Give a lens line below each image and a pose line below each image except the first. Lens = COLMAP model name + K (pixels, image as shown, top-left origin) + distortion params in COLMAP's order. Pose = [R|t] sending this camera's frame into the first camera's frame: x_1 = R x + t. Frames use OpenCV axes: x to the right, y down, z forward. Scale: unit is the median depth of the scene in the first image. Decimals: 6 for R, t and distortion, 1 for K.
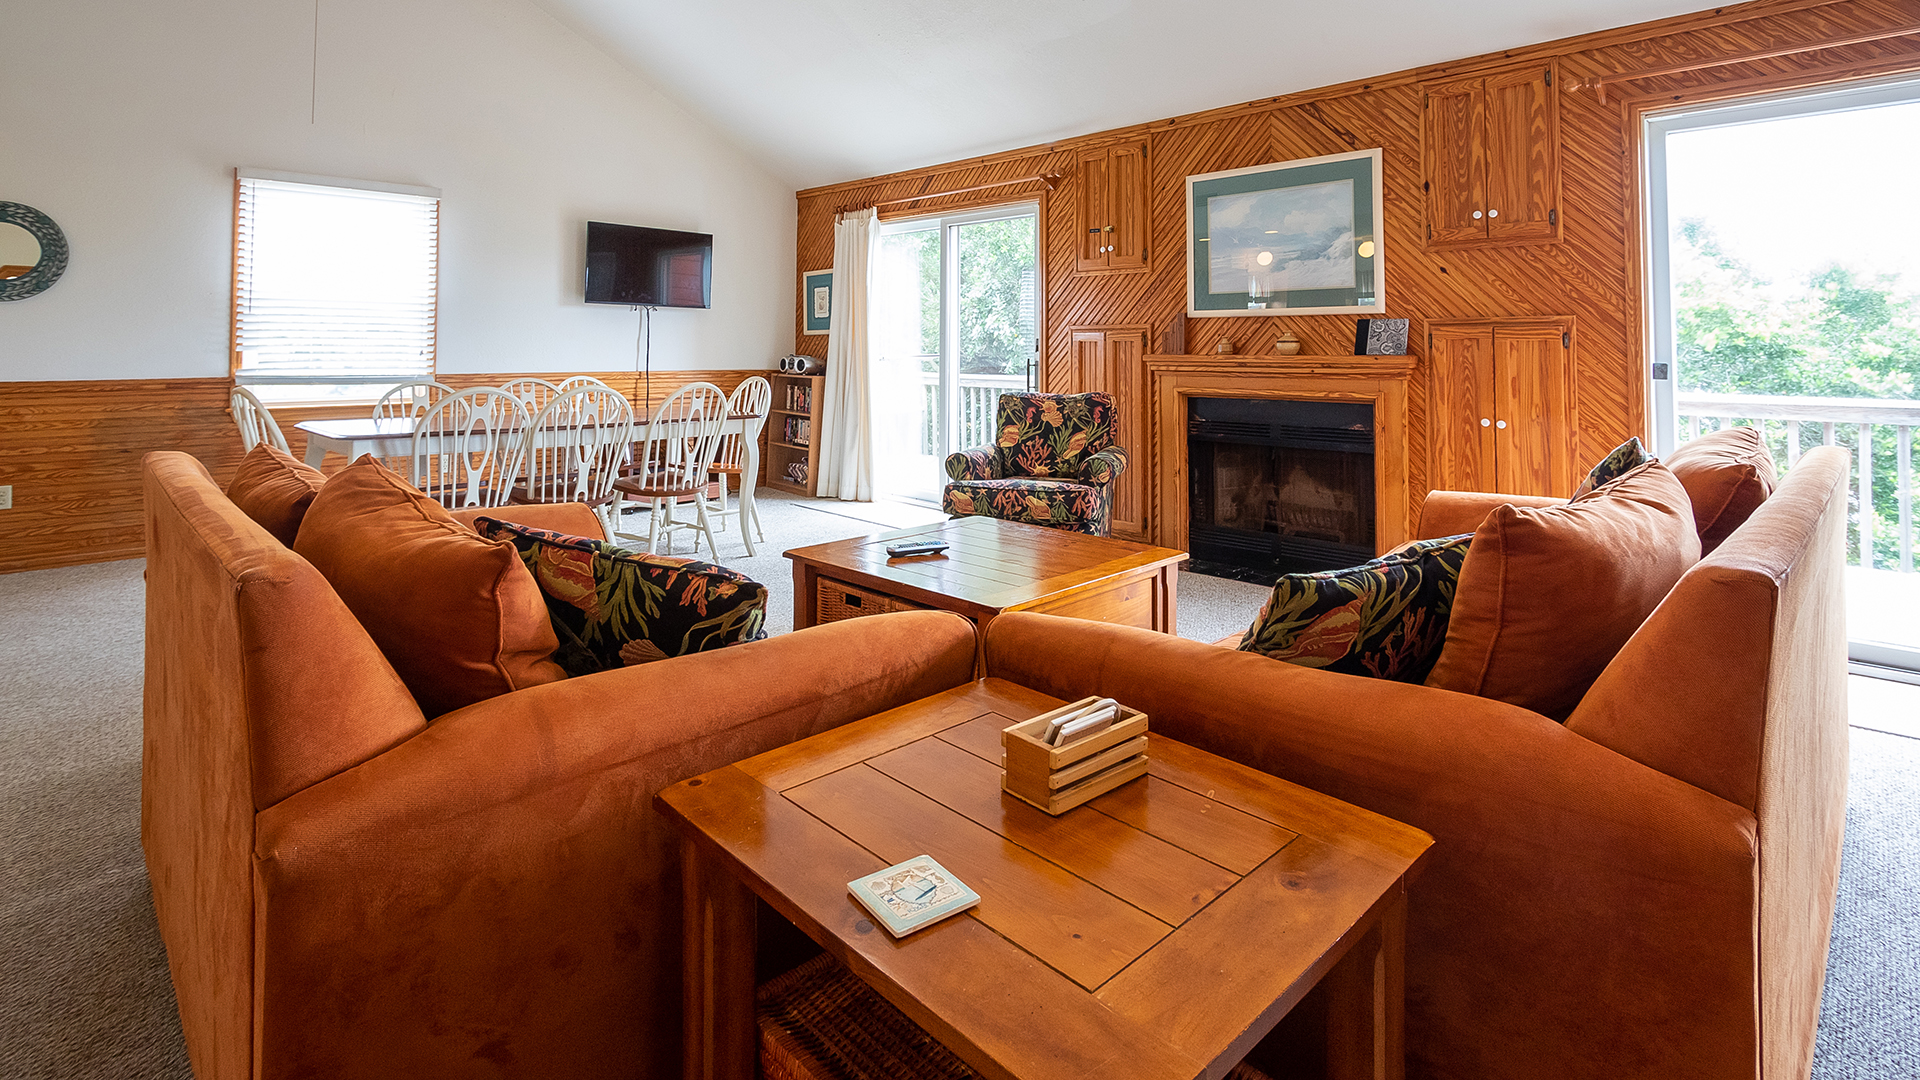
lens RADIAL K [[922.3, 0, 960.0], [0, 922.3, 540.0], [0, 0, 1]] dist [-0.000496, -0.000807]
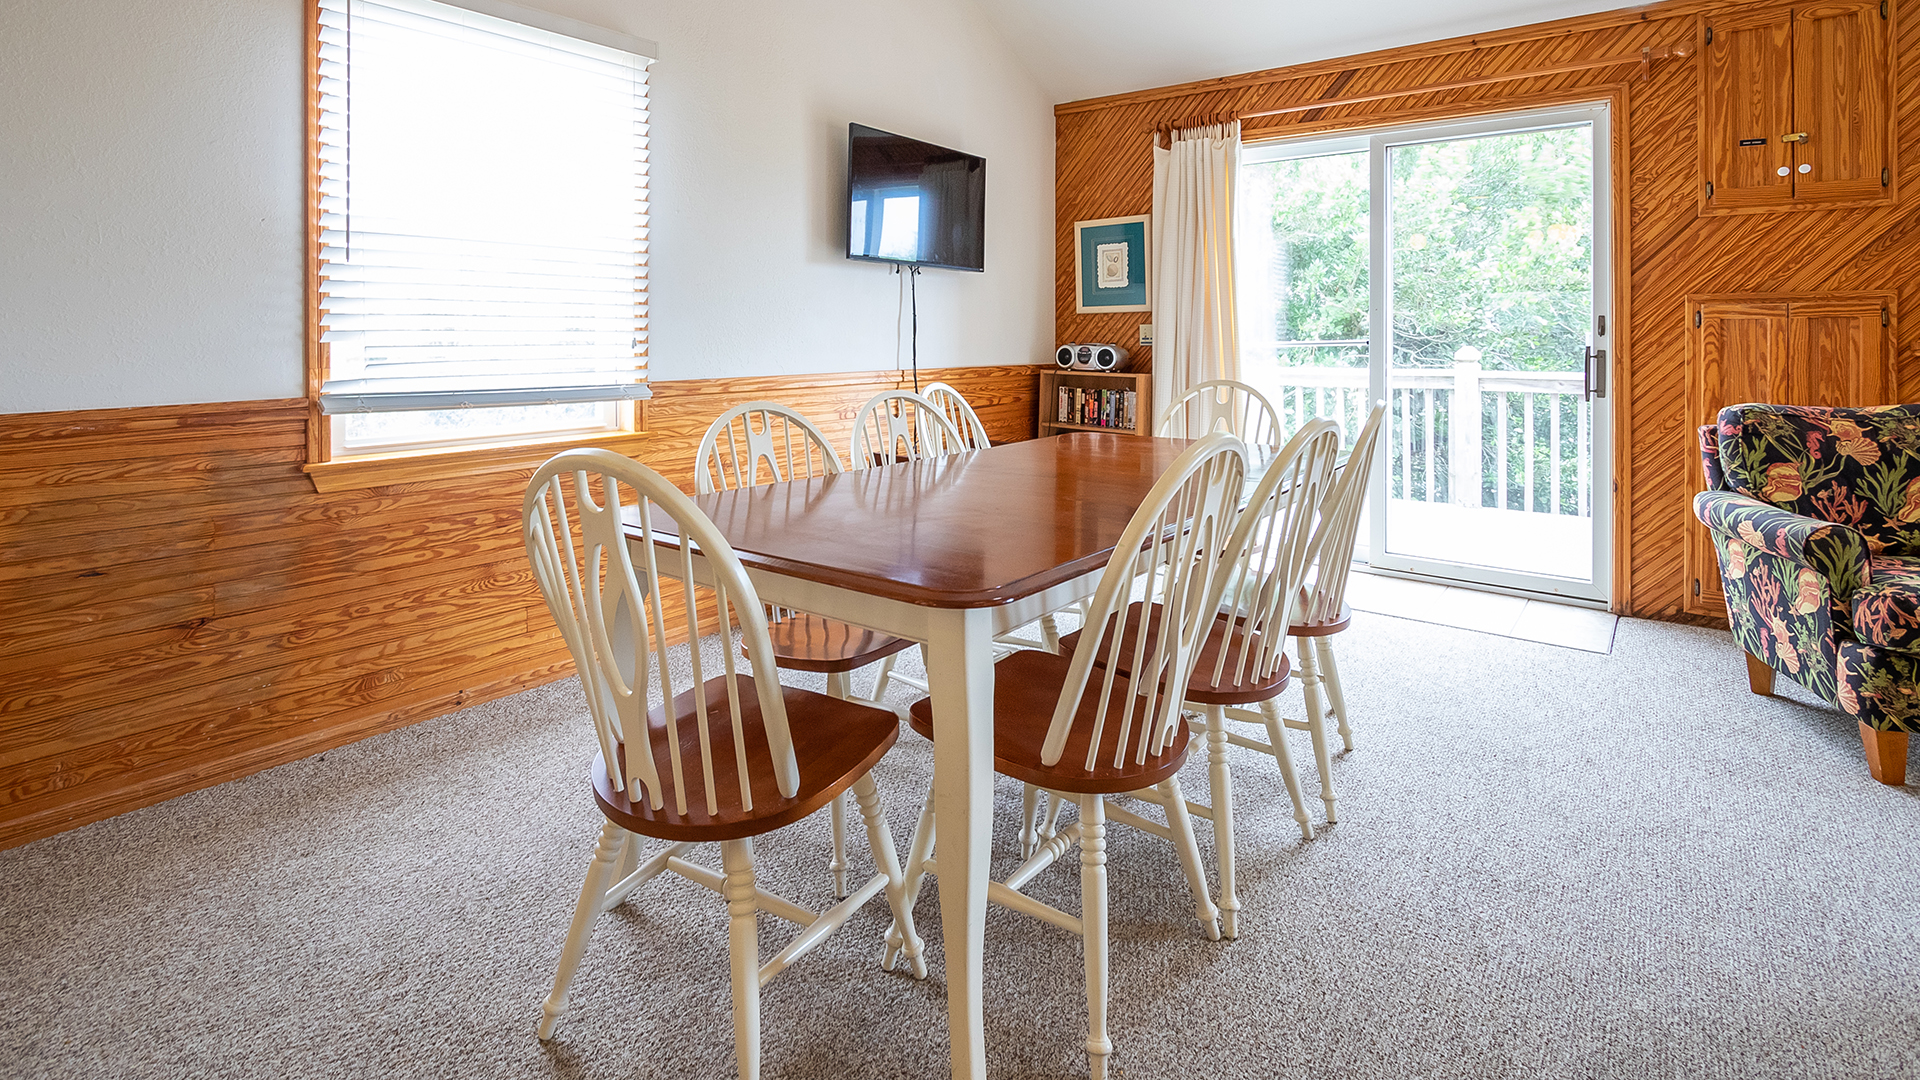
lens RADIAL K [[918.9, 0, 960.0], [0, 918.9, 540.0], [0, 0, 1]] dist [-0.008162, 0.000323]
pose [[0.990933, -0.034344, 0.129896, -0.460492], [0.032333, 0.999323, 0.017559, -0.088839], [-0.130411, -0.013200, 0.991372, 0.430101]]
